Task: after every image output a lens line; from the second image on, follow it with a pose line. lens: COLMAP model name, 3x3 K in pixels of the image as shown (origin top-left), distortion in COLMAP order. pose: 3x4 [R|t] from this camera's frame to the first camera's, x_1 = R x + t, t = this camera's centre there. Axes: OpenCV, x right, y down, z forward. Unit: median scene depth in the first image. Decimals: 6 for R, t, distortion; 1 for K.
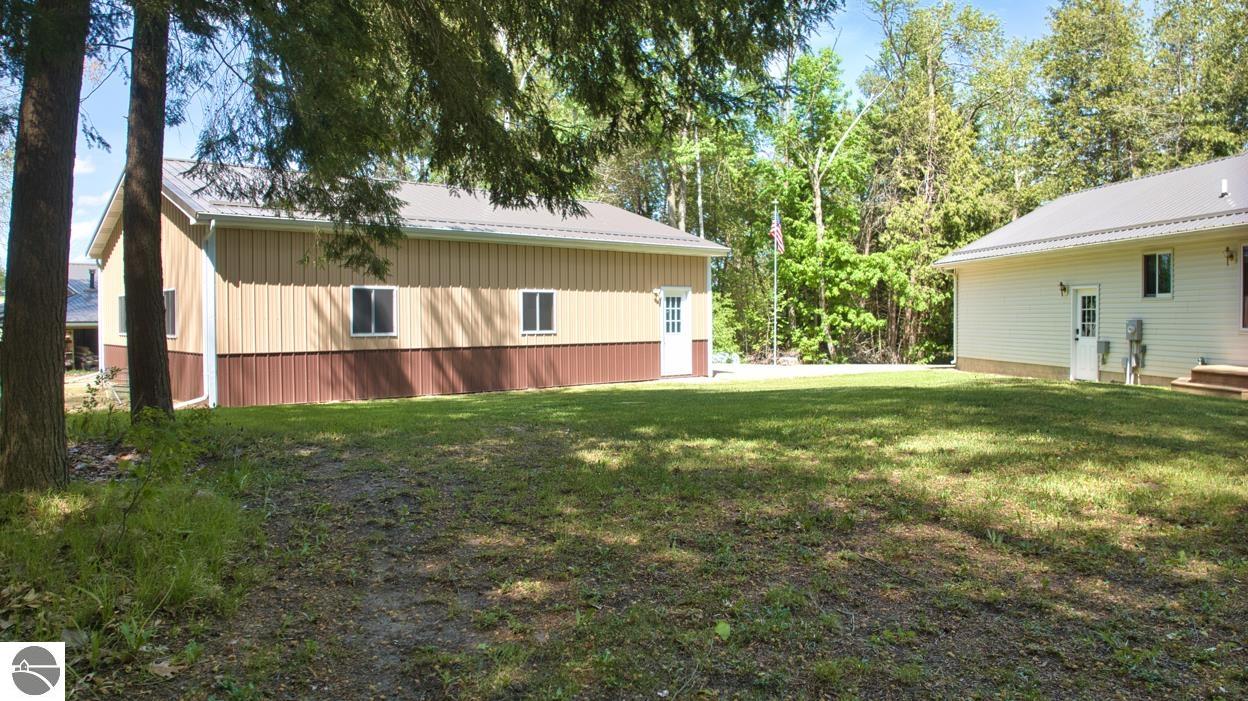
lens RADIAL K [[884.5, 0, 629.6], [0, 884.5, 347.7], [0, 0, 1]] dist [-0.102954, -0.015623]
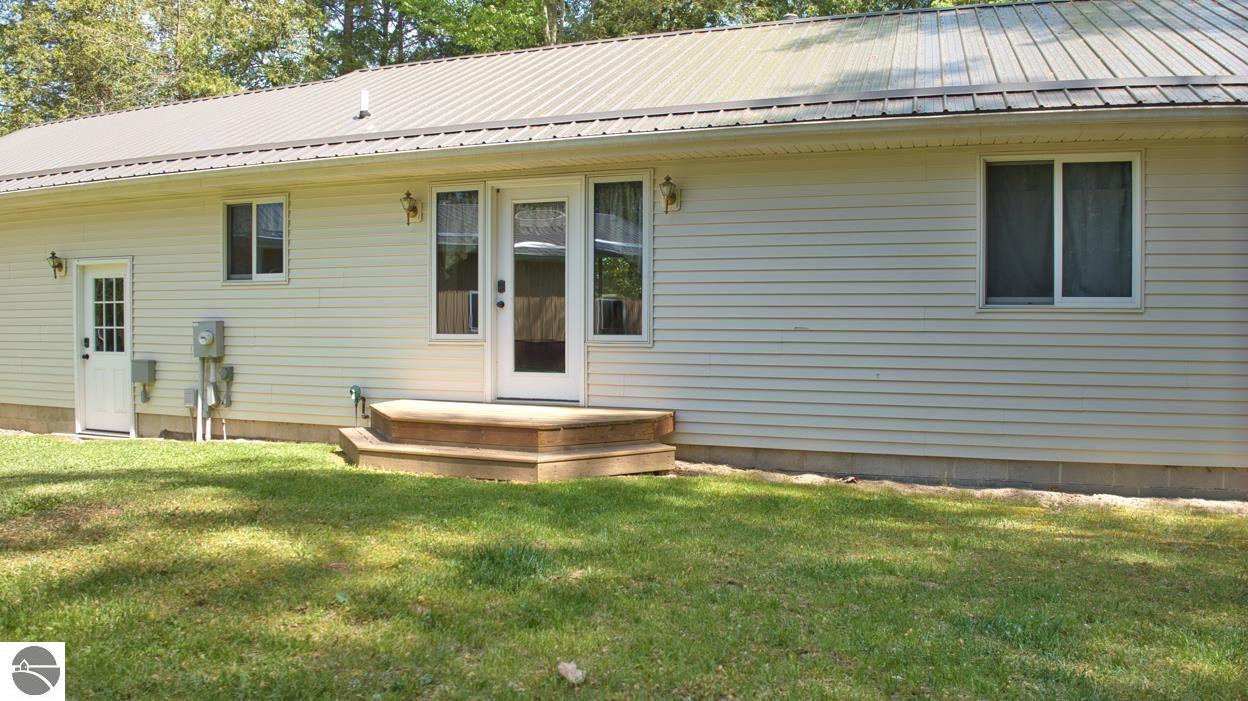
lens RADIAL K [[884.5, 0, 623.1], [0, 884.5, 349.7], [0, 0, 1]] dist [-0.102954, -0.015623]
pose [[0.421899, -0.028474, 0.906196, 0.184957], [0.027223, 0.999454, 0.018731, -0.016074], [-0.906234, 0.016767, 0.422443, 0.485447]]
